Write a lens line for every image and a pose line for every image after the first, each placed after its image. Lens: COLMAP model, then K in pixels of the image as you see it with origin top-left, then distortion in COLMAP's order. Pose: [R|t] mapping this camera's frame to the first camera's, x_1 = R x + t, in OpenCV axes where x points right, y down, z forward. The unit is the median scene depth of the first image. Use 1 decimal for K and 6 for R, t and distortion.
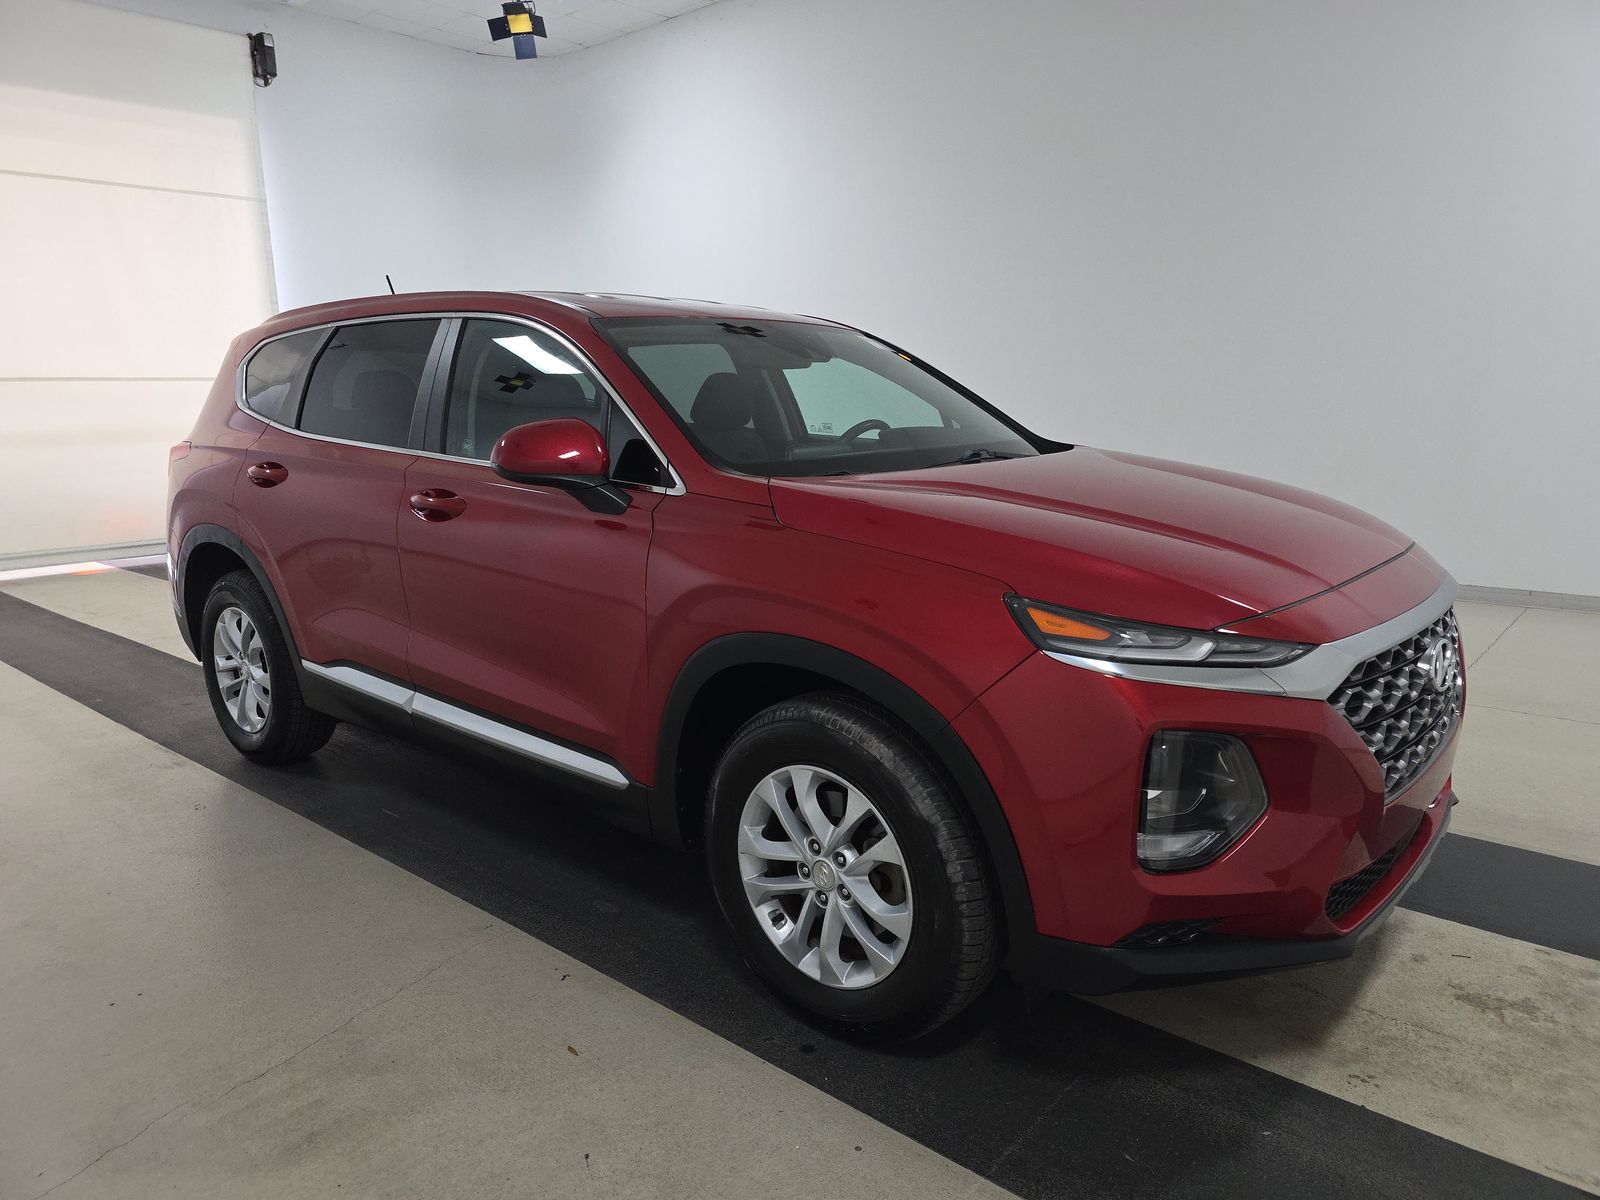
lens RADIAL K [[1113.3, 0, 800.6], [0, 1113.3, 581.2], [0, 0, 1]] dist [0.057385, -0.000101]
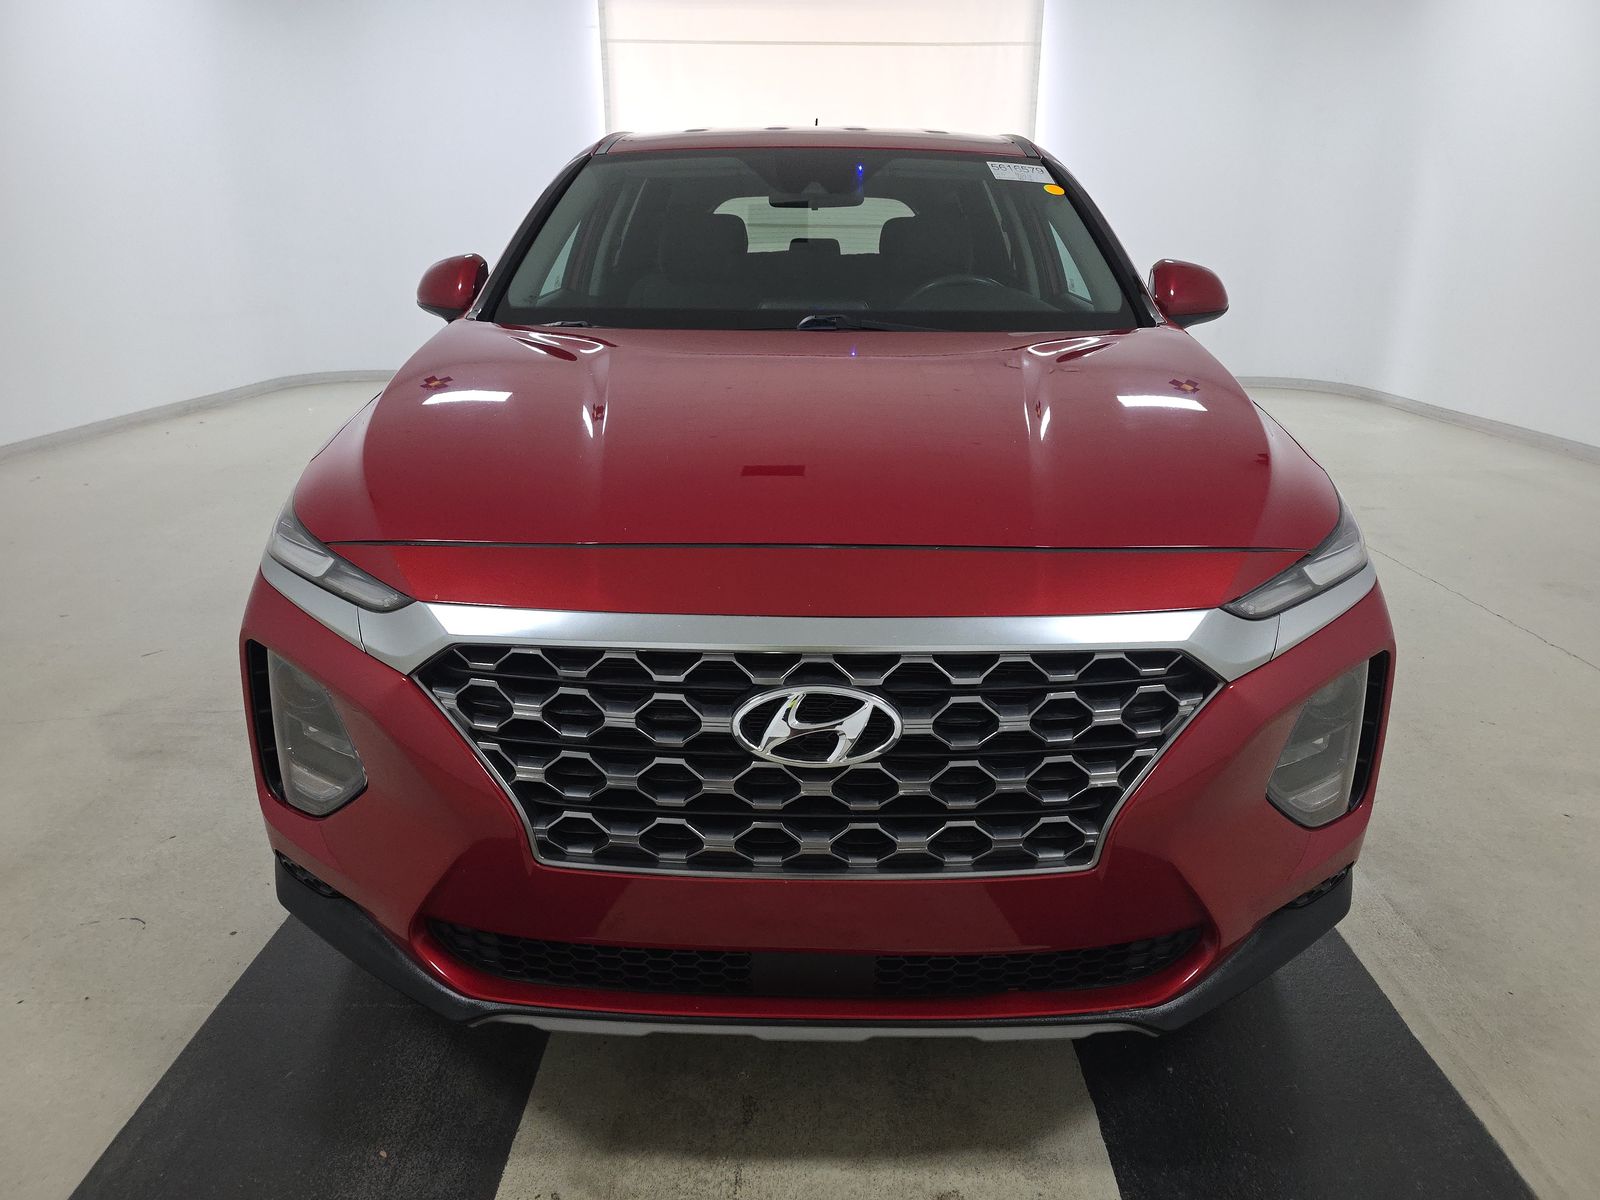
lens RADIAL K [[1106.3, 0, 800.0], [0, 1106.3, 600.0], [0, 0, 1]] dist [0.035357, 0.001083]
pose [[0.632889, 0.265979, -0.727122, 0.907636], [-0.162328, 0.963851, 0.211283, -0.101988], [0.757034, -0.015687, 0.653187, 0.591356]]
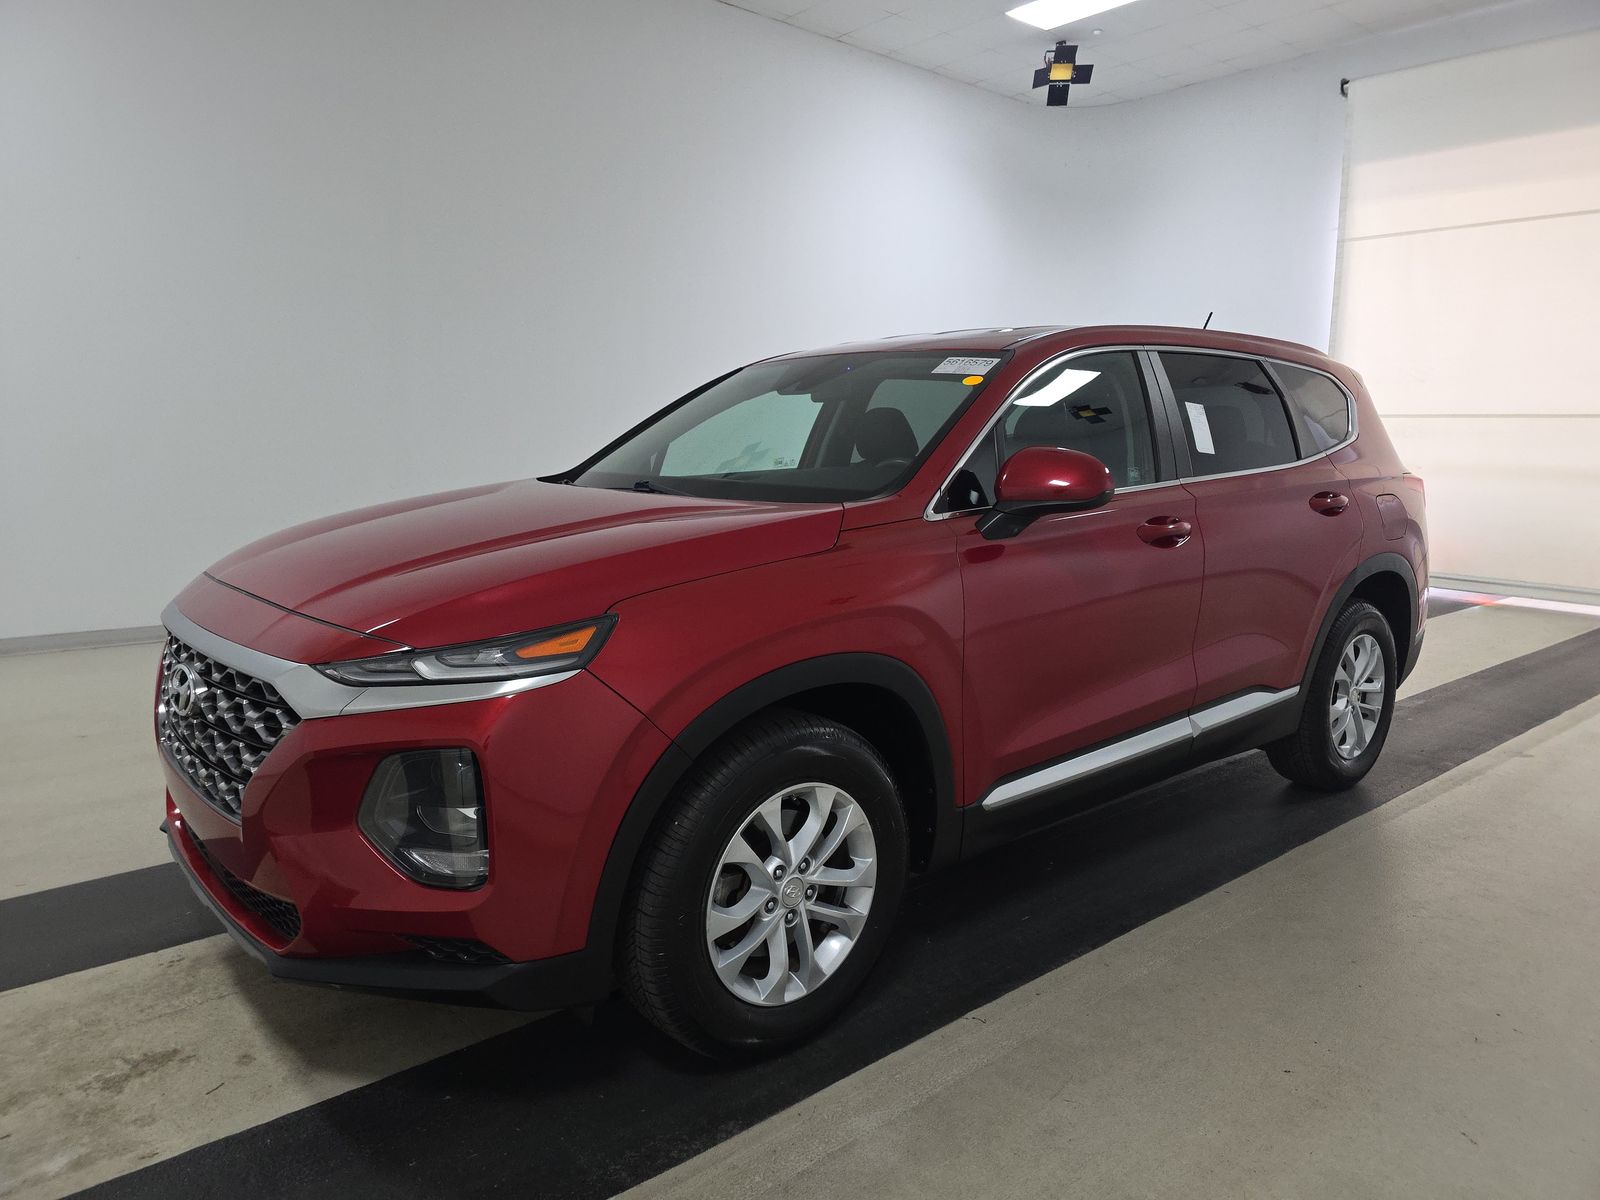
lens RADIAL K [[1106.3, 0, 800.0], [0, 1106.3, 600.0], [0, 0, 1]] dist [0.035357, 0.001083]
pose [[-0.172720, 0.174676, -0.969359, 1.339310], [-0.191385, 0.959441, 0.206989, -0.290437], [0.966199, 0.221272, -0.132285, 1.557540]]
